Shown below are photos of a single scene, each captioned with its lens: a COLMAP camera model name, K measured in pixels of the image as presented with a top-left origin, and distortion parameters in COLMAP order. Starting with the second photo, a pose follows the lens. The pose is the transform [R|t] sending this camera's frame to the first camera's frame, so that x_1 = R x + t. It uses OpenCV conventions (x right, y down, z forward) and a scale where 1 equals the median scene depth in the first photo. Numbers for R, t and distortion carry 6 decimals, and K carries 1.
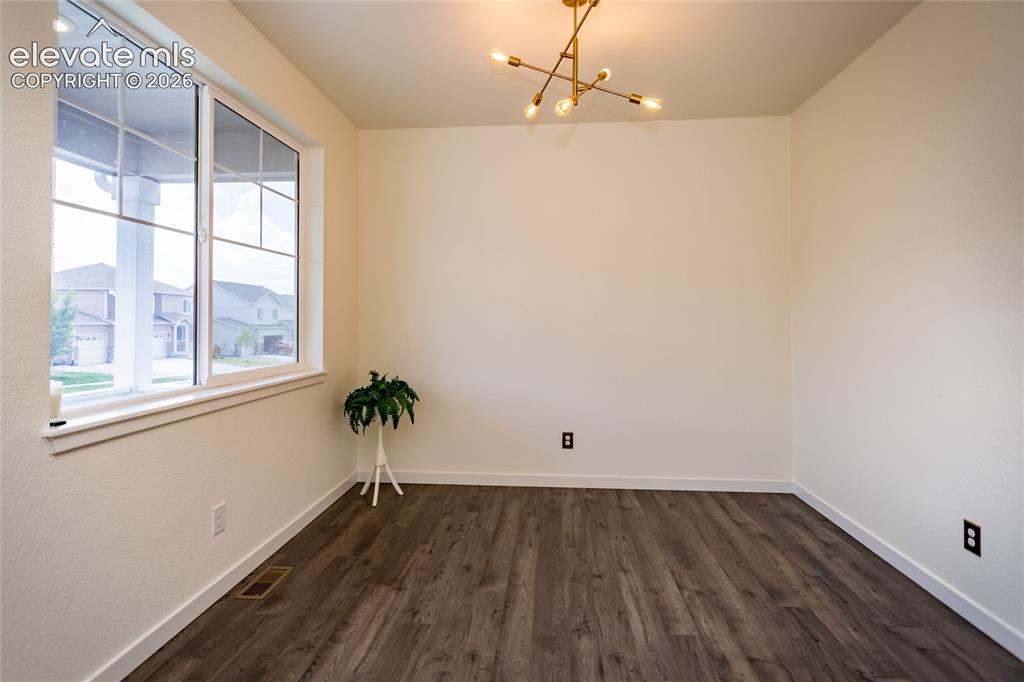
lens RADIAL K [[526.2, 0, 515.6], [0, 526.2, 315.2], [0, 0, 1]] dist [0.001394, 0.000244]
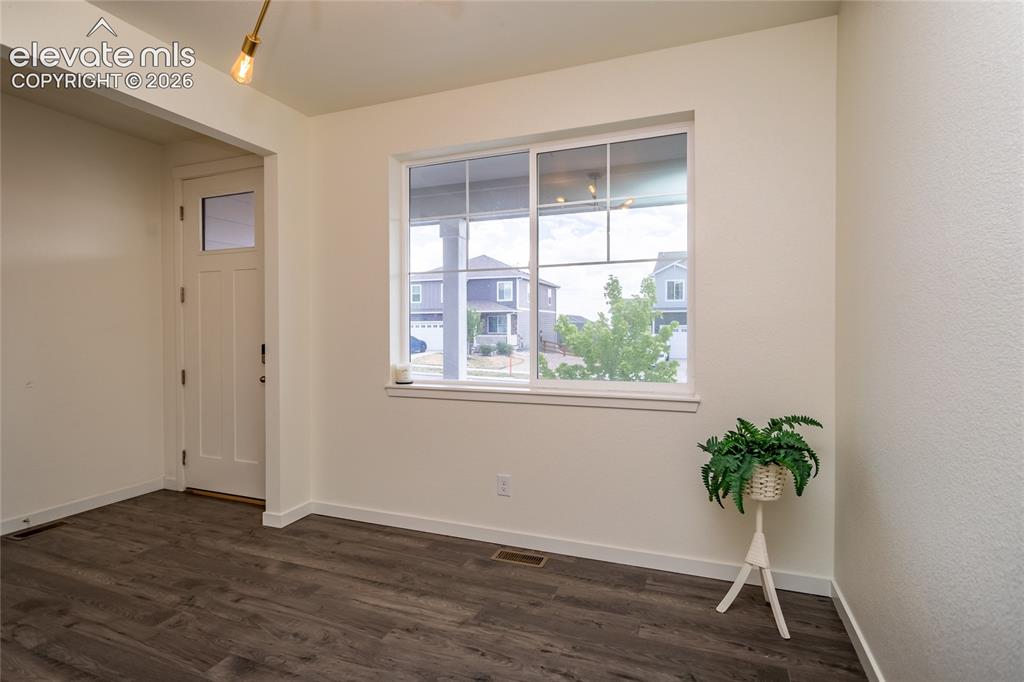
lens RADIAL K [[501.8, 0, 528.6], [0, 501.8, 337.6], [0, 0, 1]] dist [0.000365, 0.000034]
pose [[-0.288759, 0.012100, -0.957325, 0.574720], [0.010153, 0.999903, 0.009575, 0.008729], [0.957348, -0.006955, -0.288854, 1.341217]]
